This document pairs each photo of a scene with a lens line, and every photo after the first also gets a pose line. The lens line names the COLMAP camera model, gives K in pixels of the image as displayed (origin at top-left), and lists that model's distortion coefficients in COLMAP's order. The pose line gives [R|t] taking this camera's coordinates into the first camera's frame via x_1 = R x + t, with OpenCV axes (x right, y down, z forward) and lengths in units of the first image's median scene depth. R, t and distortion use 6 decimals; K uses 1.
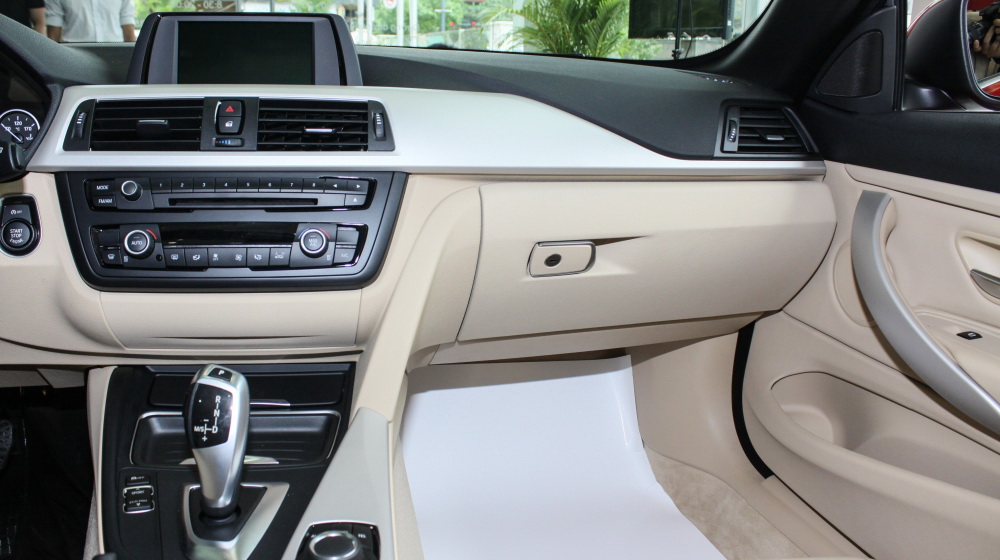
lens RADIAL K [[832.1, 0, 500.0], [0, 832.1, 280.0], [0, 0, 1]] dist [-0.172128, 0.149450]
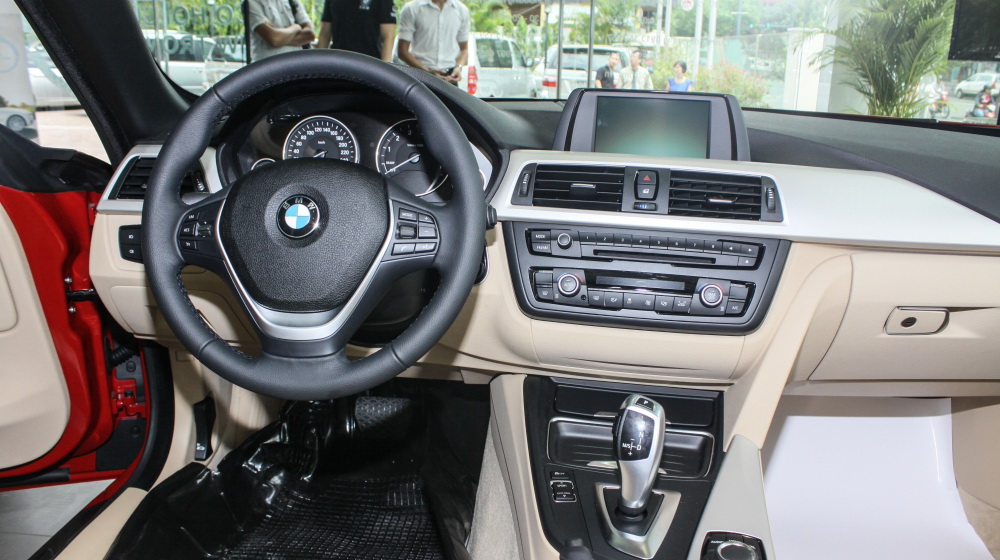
lens RADIAL K [[832.1, 0, 500.0], [0, 832.1, 280.0], [0, 0, 1]] dist [-0.172128, 0.149450]
pose [[0.951750, 0.083679, -0.295244, -0.163960], [-0.076271, 0.996417, 0.036540, -0.087108], [0.297244, -0.012258, 0.954723, -0.235469]]
